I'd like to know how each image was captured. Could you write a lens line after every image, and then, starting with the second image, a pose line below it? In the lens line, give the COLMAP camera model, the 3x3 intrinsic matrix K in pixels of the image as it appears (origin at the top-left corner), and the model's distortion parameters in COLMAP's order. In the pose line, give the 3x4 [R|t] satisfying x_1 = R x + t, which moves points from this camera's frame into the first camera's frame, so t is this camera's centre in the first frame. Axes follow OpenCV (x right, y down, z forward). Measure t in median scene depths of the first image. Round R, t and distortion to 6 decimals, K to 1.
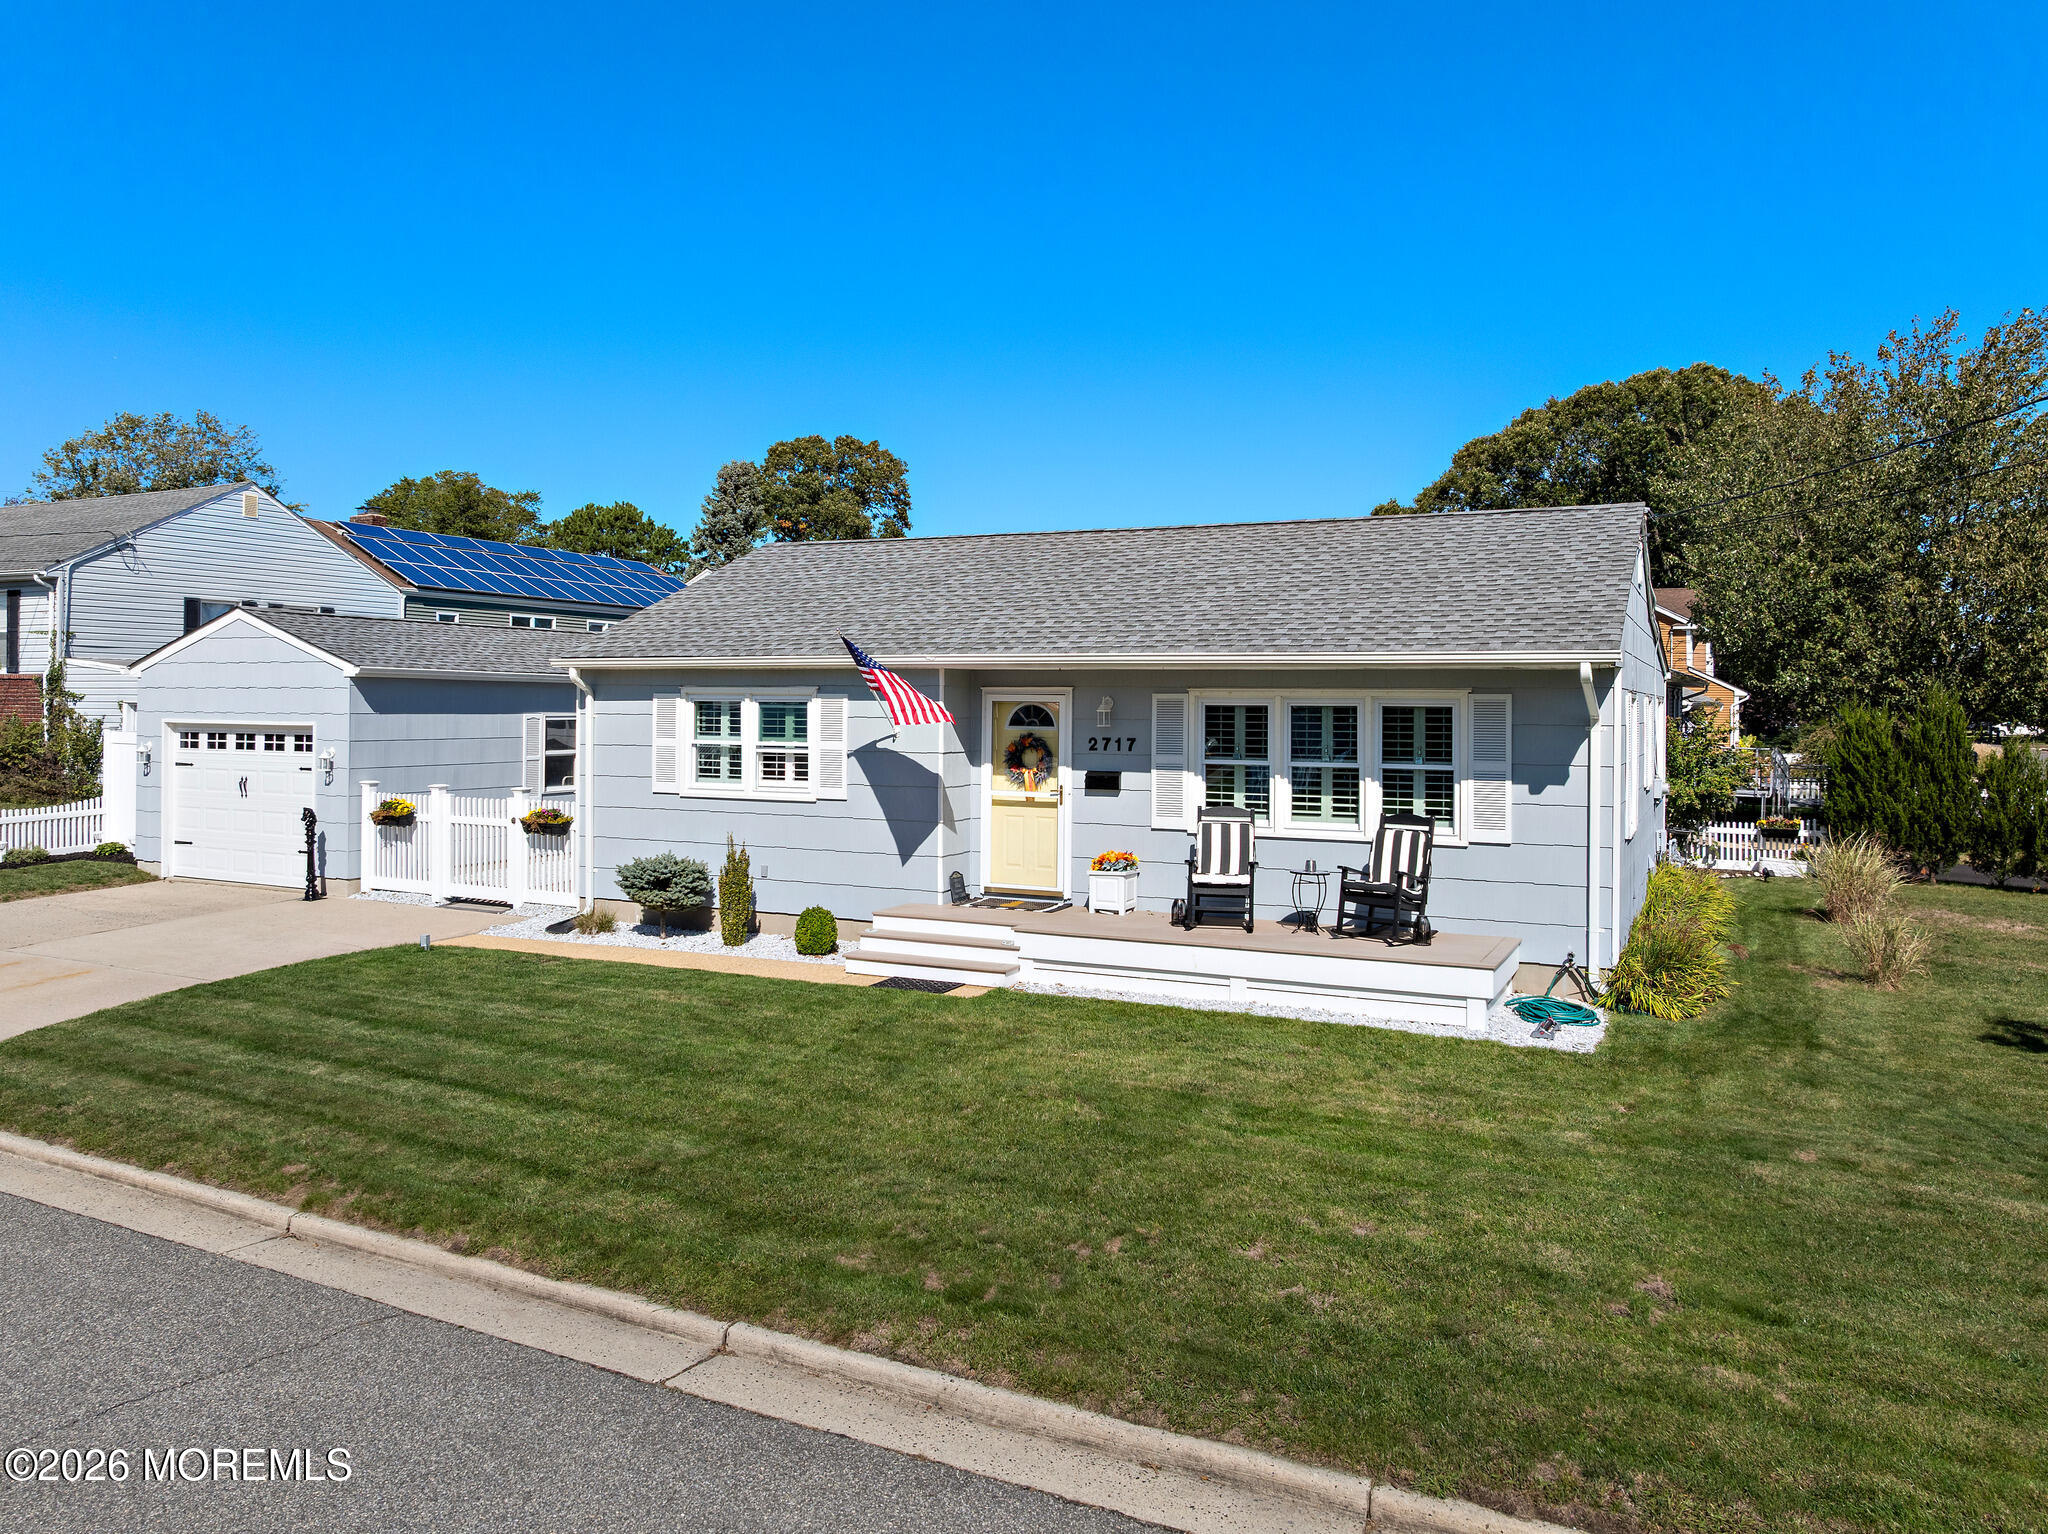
lens RADIAL K [[1461.5, 0, 1027.1], [0, 1461.5, 753.4], [0, 0, 1]] dist [-0.036447, 0.002627]
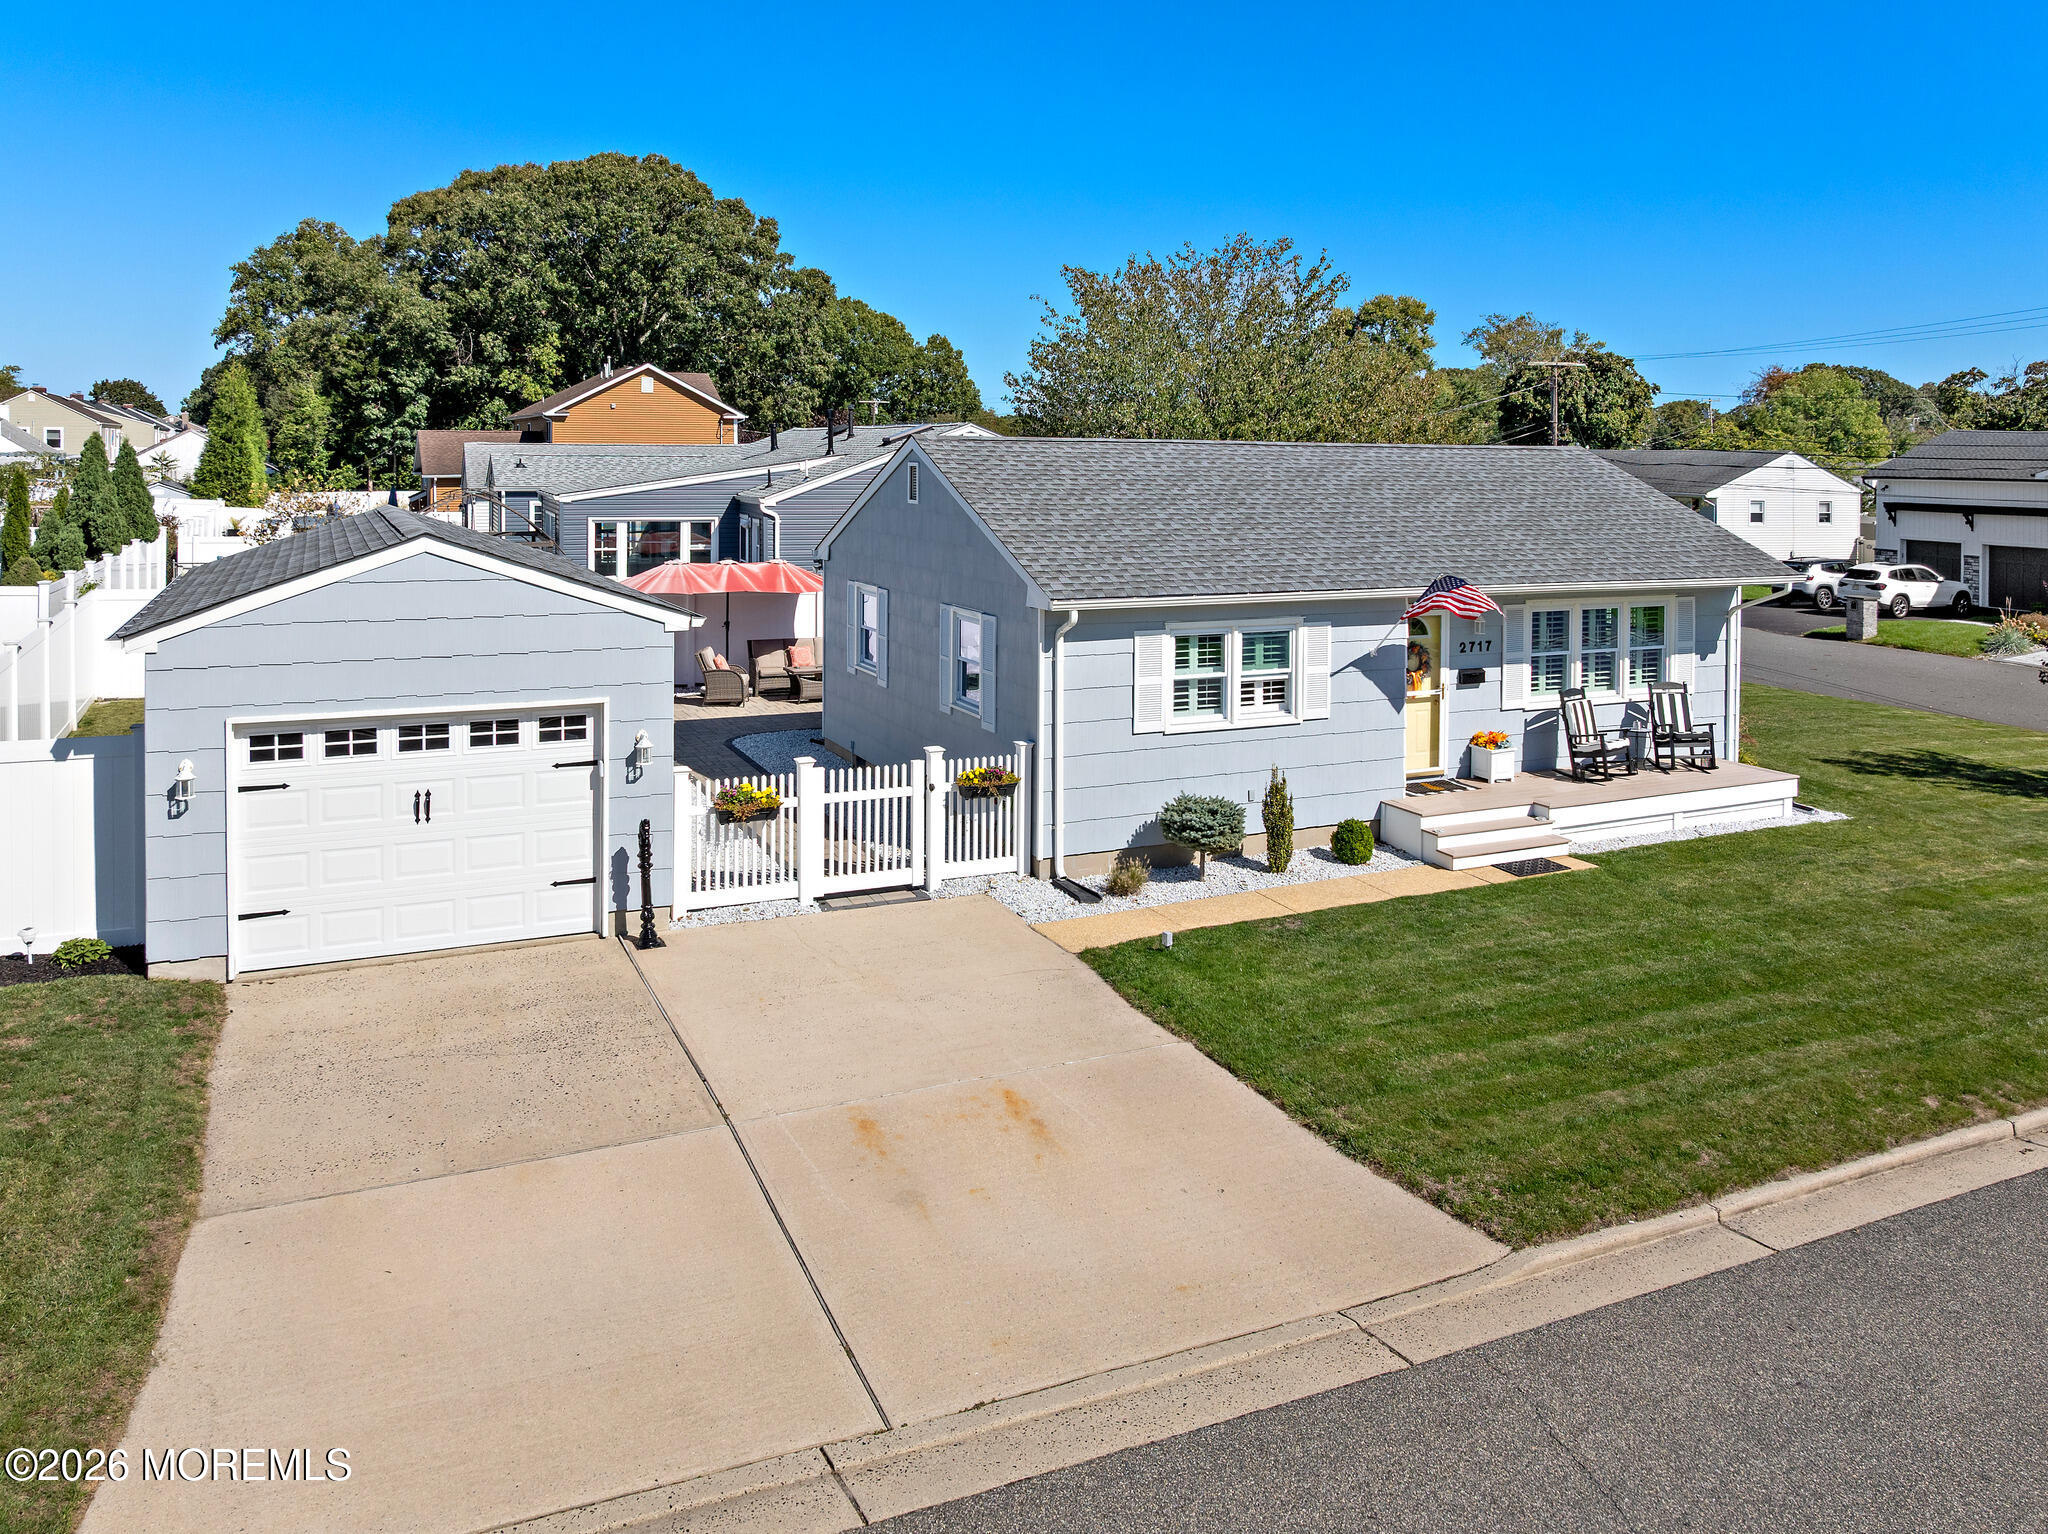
lens RADIAL K [[1461.5, 0, 1025.7], [0, 1461.5, 694.5], [0, 0, 1]] dist [-0.036447, 0.002627]
pose [[0.639981, -0.125013, 0.758153, -1.045086], [0.020260, 0.989079, 0.145989, -0.142701], [-0.768124, -0.078070, 0.635524, 0.457150]]
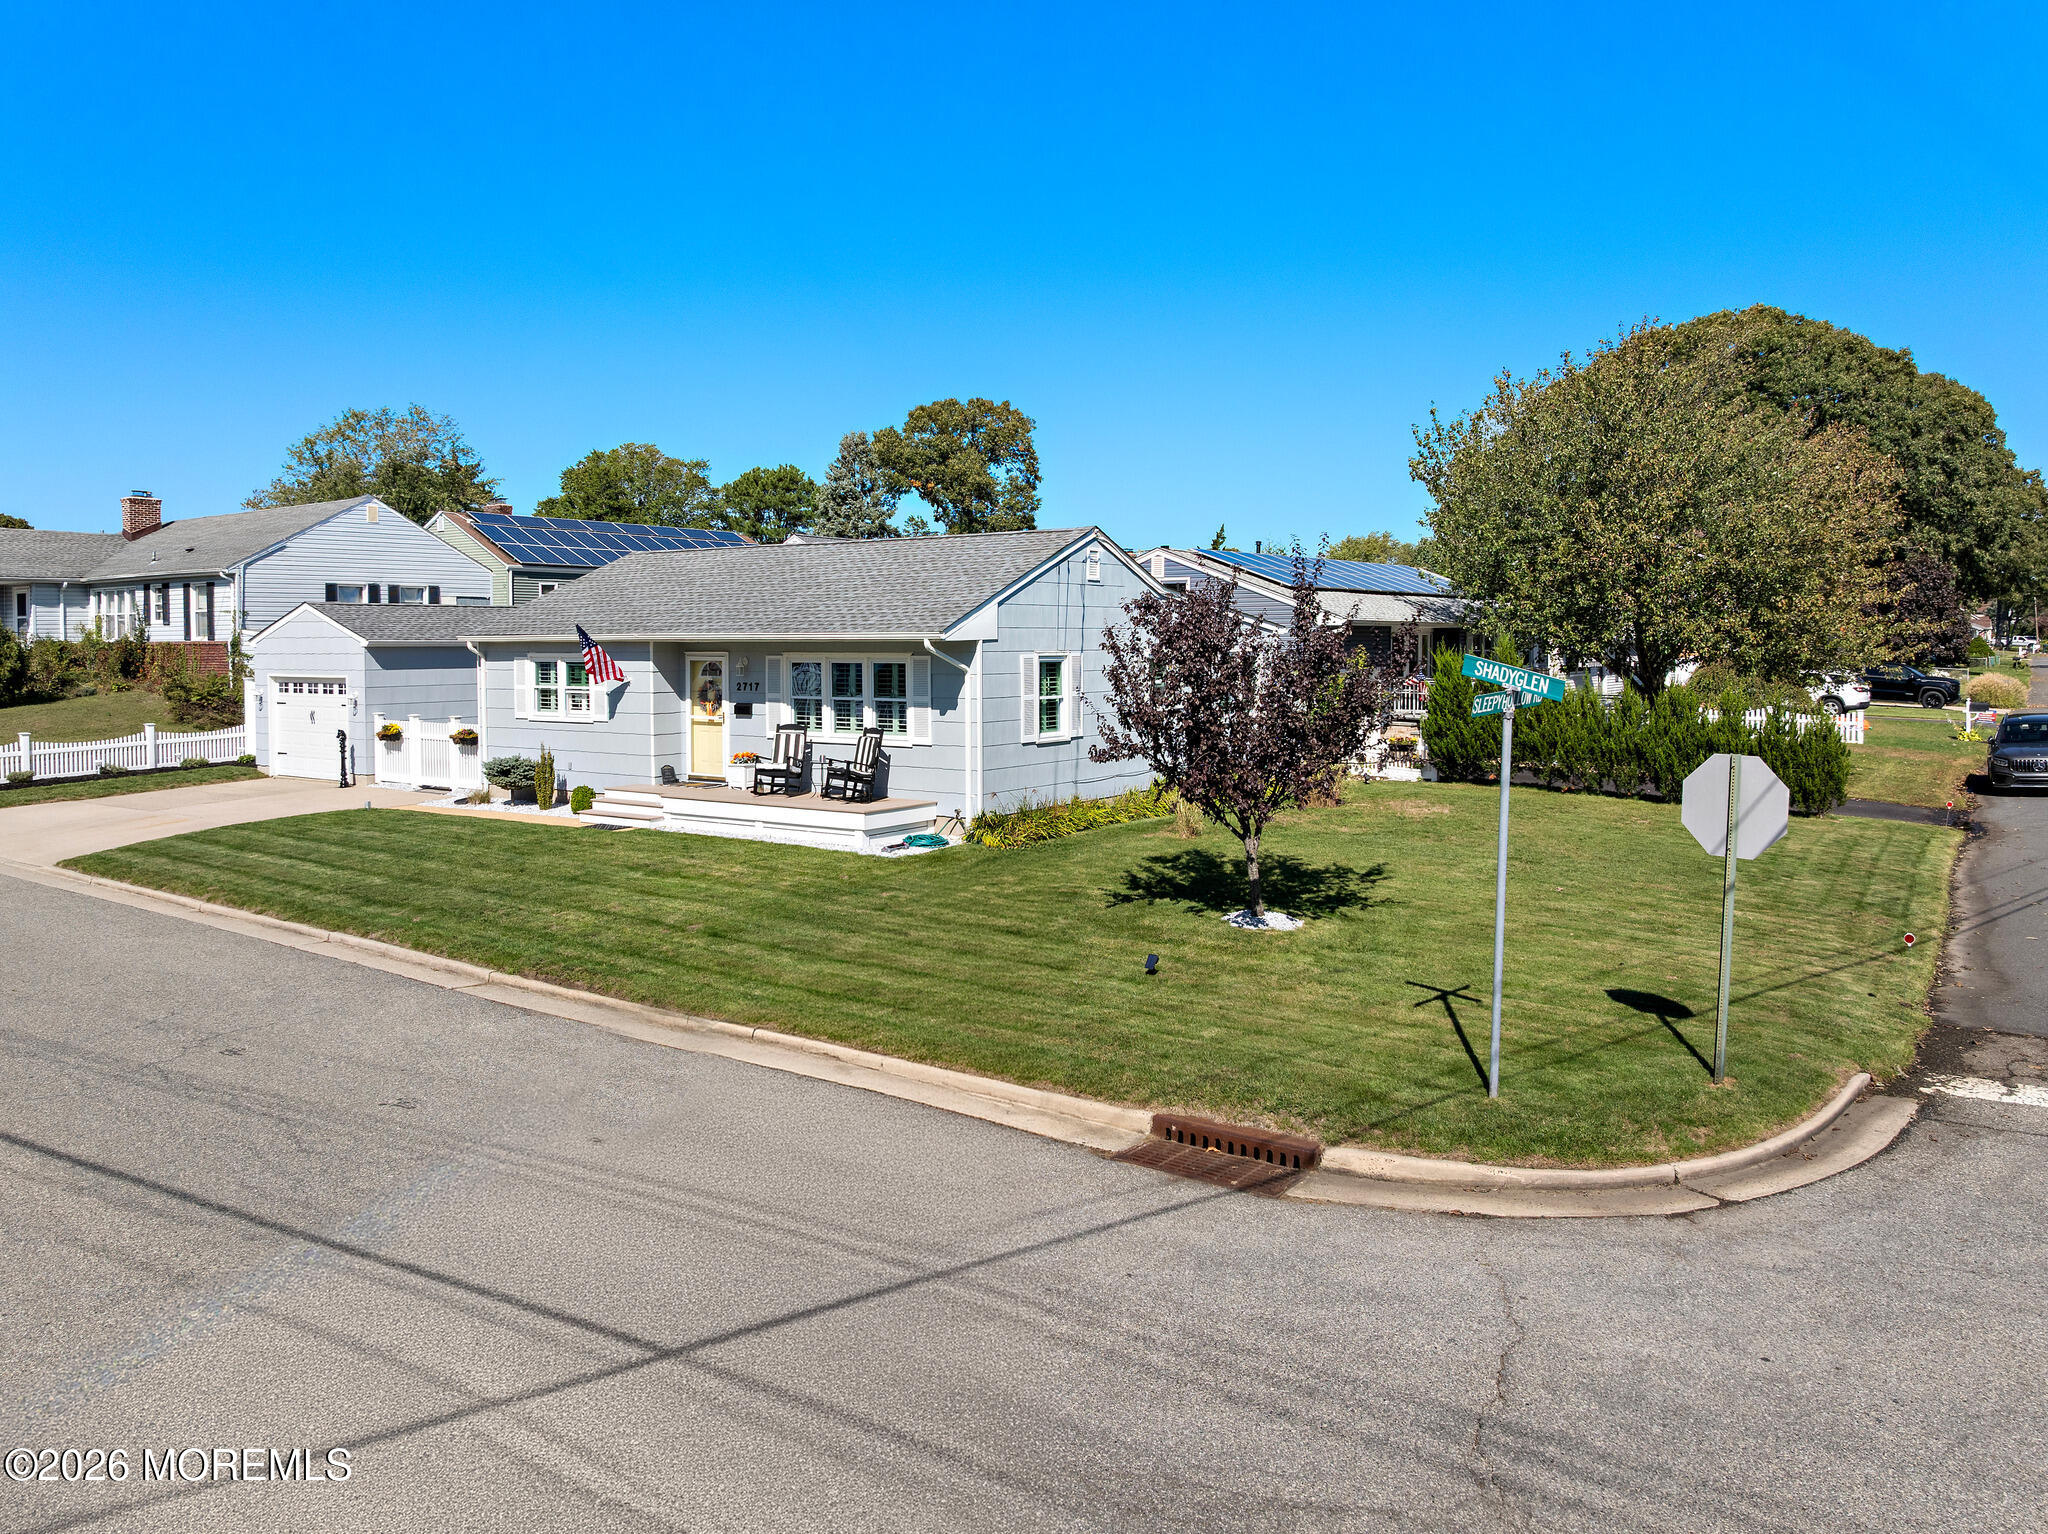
lens RADIAL K [[1461.5, 0, 1037.6], [0, 1461.5, 771.9], [0, 0, 1]] dist [-0.036447, 0.002627]
pose [[0.987436, 0.002097, -0.158007, 0.581446], [0.006875, 0.998395, 0.056217, -0.000466], [0.157871, -0.056597, 0.985836, -0.513104]]
